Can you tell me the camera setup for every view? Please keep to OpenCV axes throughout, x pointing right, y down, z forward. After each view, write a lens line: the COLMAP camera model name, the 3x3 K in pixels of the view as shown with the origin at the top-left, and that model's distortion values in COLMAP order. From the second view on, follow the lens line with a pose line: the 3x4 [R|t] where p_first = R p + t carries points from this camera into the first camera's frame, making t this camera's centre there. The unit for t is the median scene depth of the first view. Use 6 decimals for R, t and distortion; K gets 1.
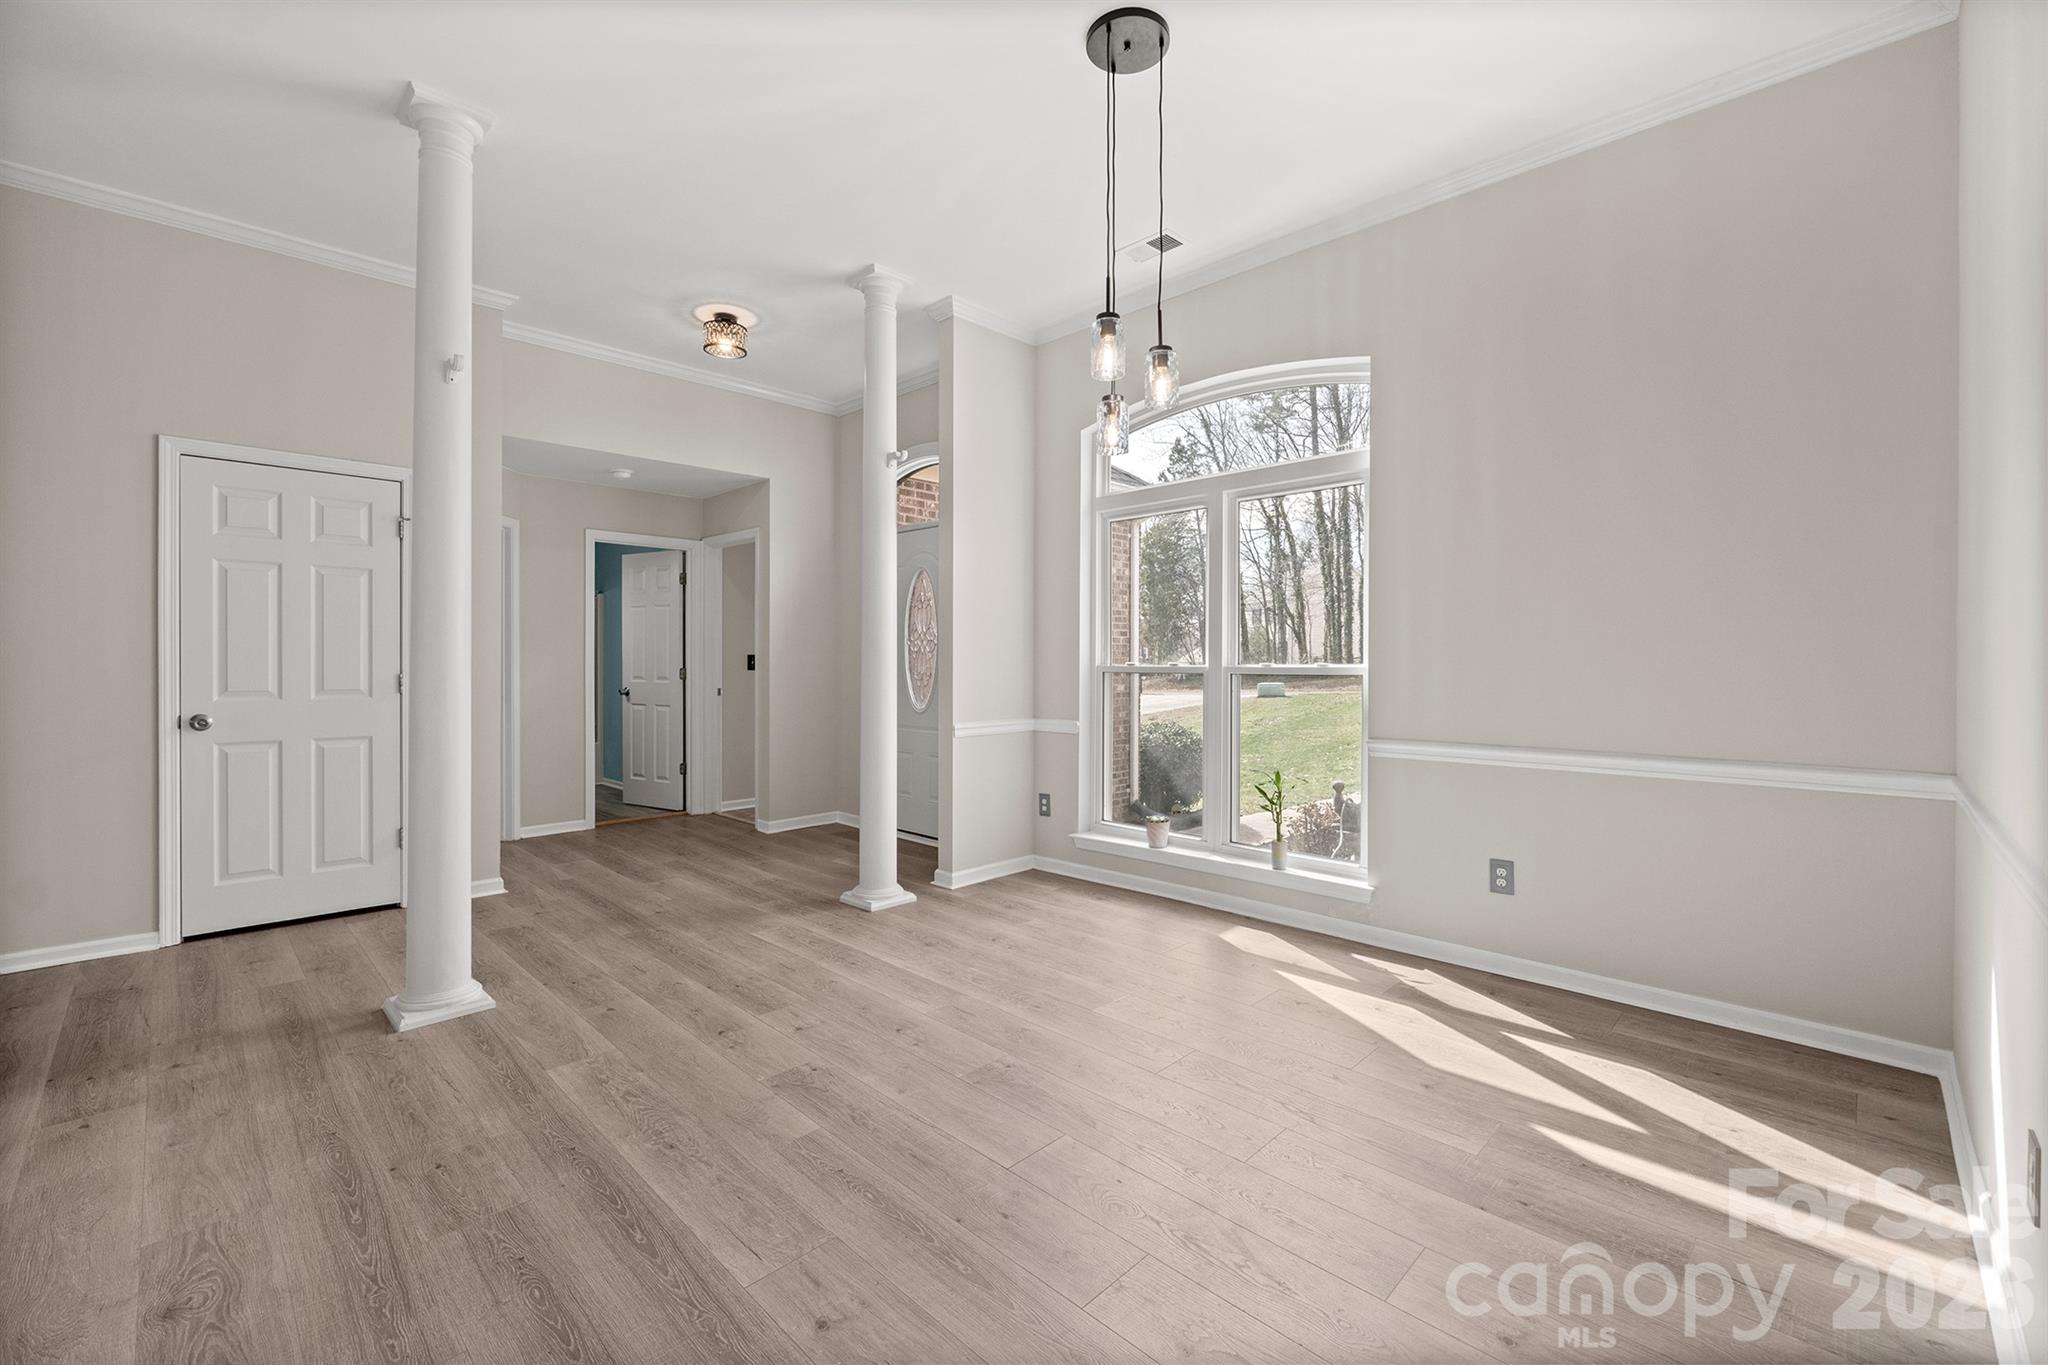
lens RADIAL K [[853.3, 0, 1027.4], [0, 853.3, 669.0], [0, 0, 1]] dist [-0.005920, 0.000032]
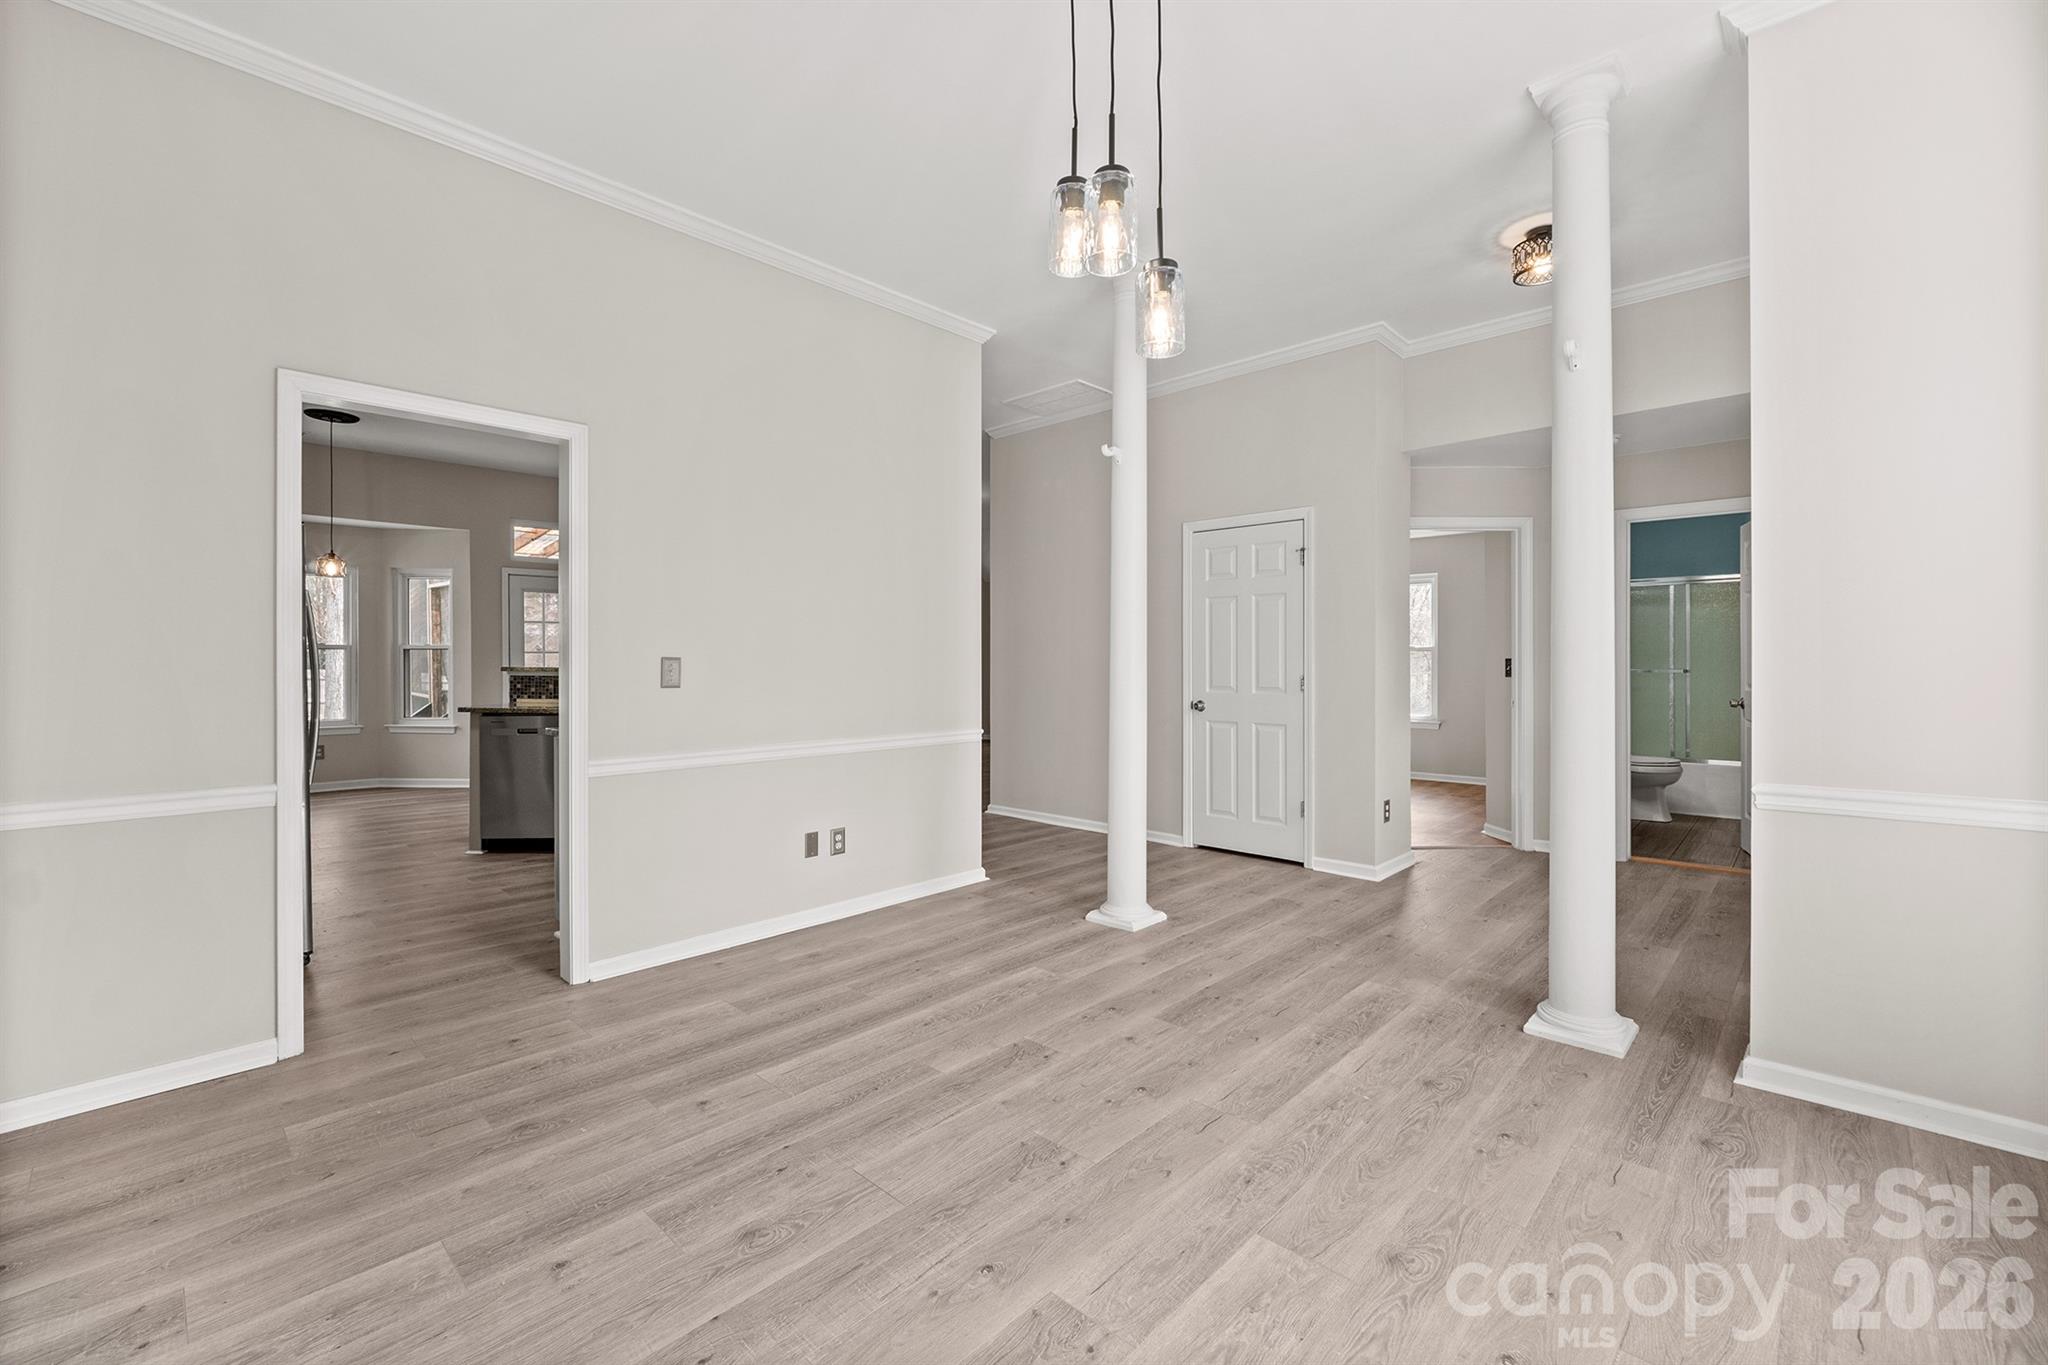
lens RADIAL K [[853.3, 0, 1027.4], [0, 853.3, 669.0], [0, 0, 1]] dist [-0.005920, 0.000032]
pose [[0.018541, 0.004512, -0.999818, 0.626281], [-0.005772, 0.999974, 0.004406, -0.009965], [0.999811, 0.005689, 0.018567, 0.748207]]
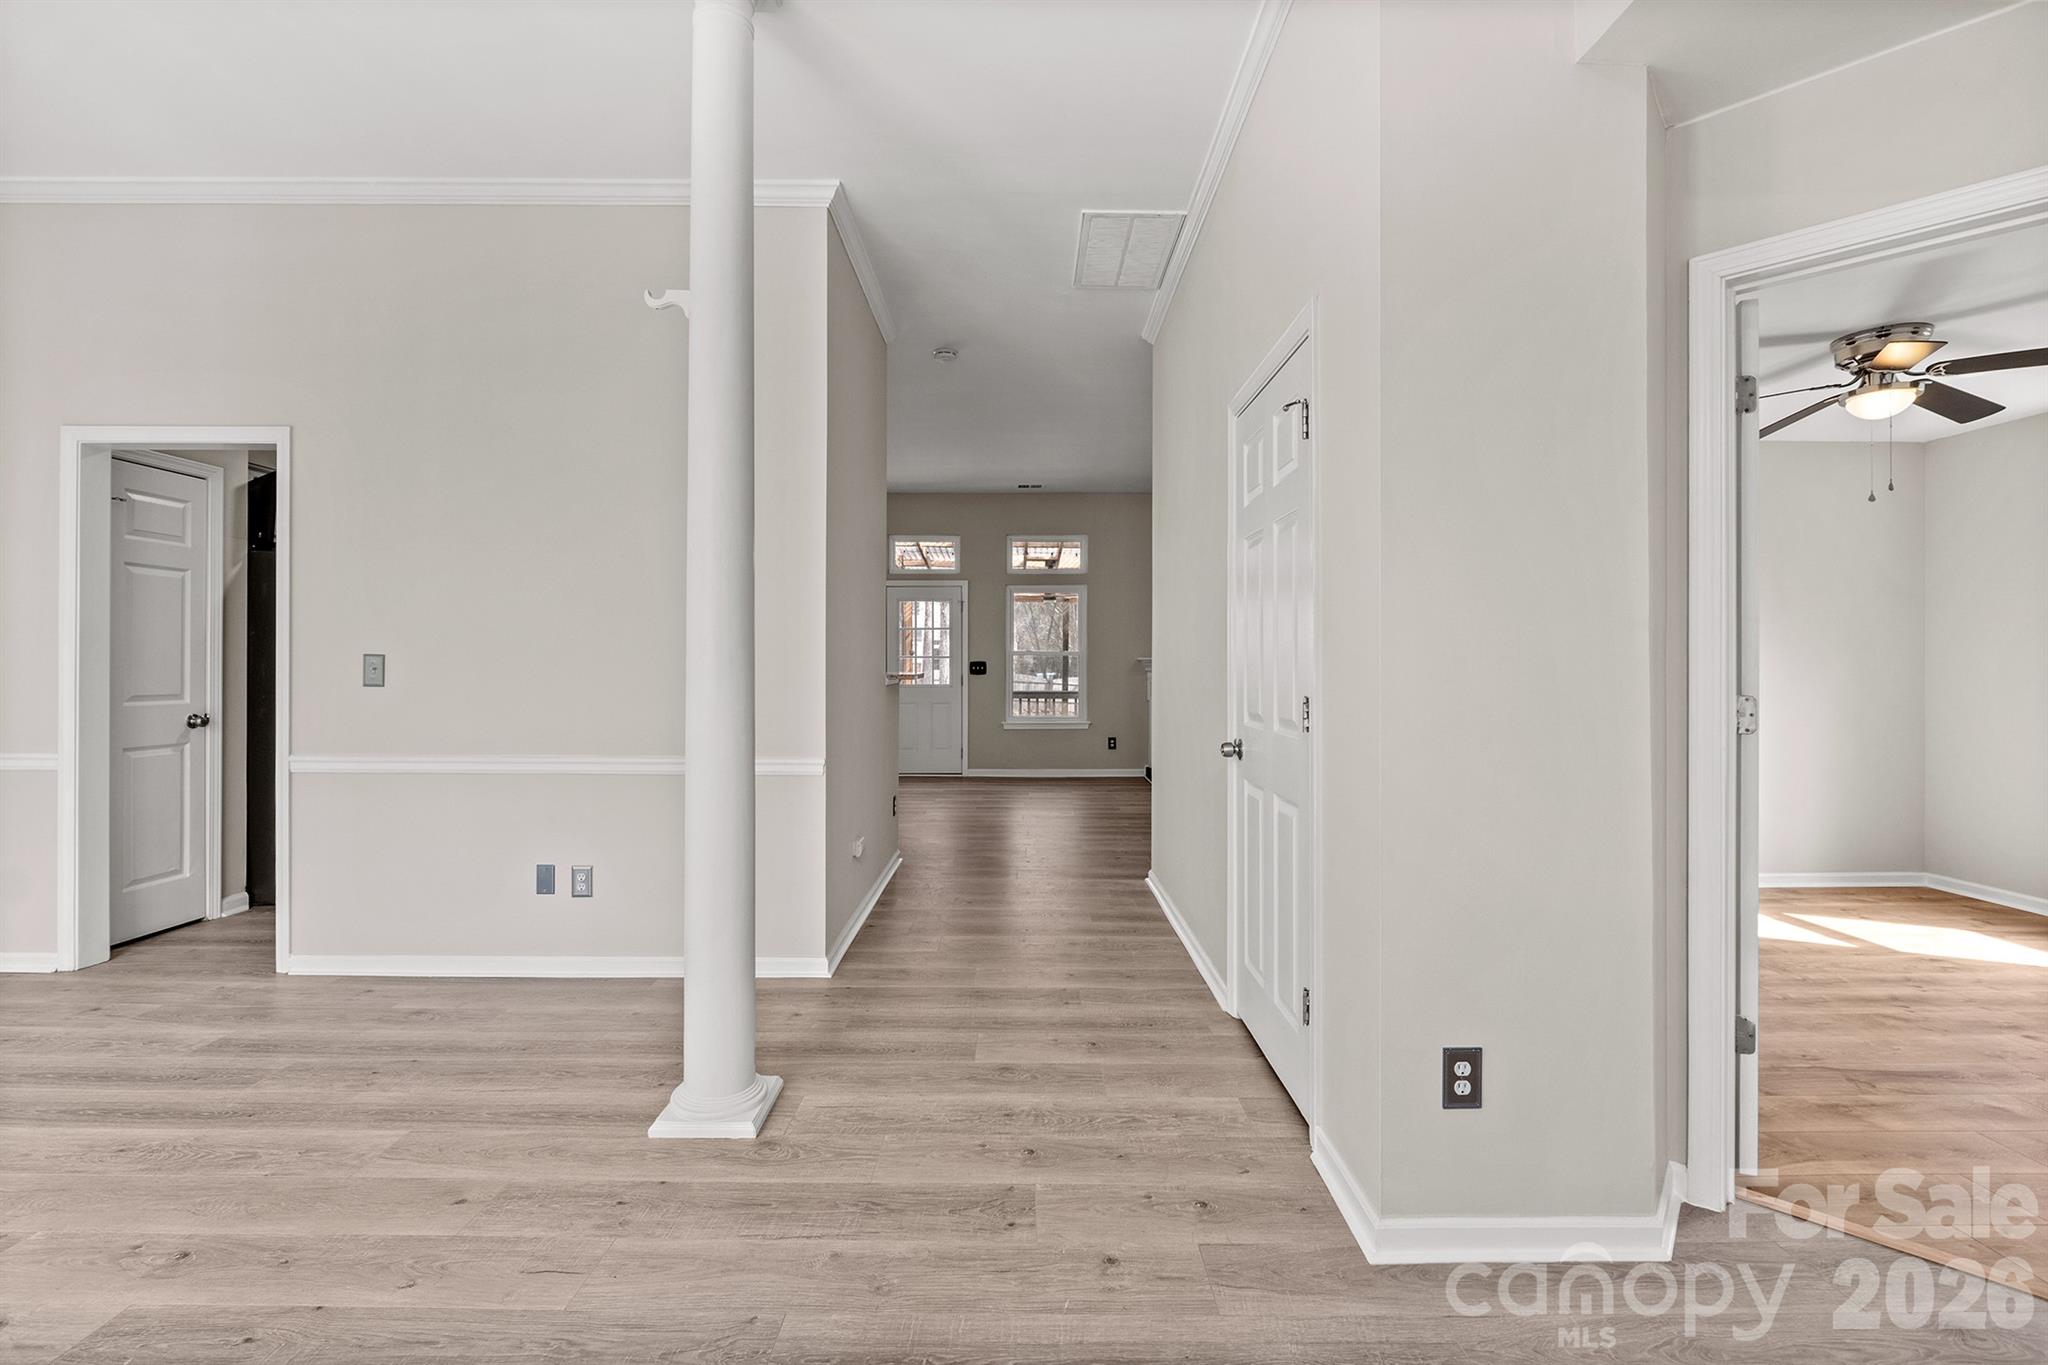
lens RADIAL K [[865.5, 0, 1029.5], [0, 865.5, 677.2], [0, 0, 1]] dist [-0.006943, 0.000329]
pose [[-0.709767, -0.002781, -0.704431, -0.306724], [-0.013808, 0.999855, 0.009965, -0.011080], [0.704302, 0.016799, -0.709702, 1.618732]]
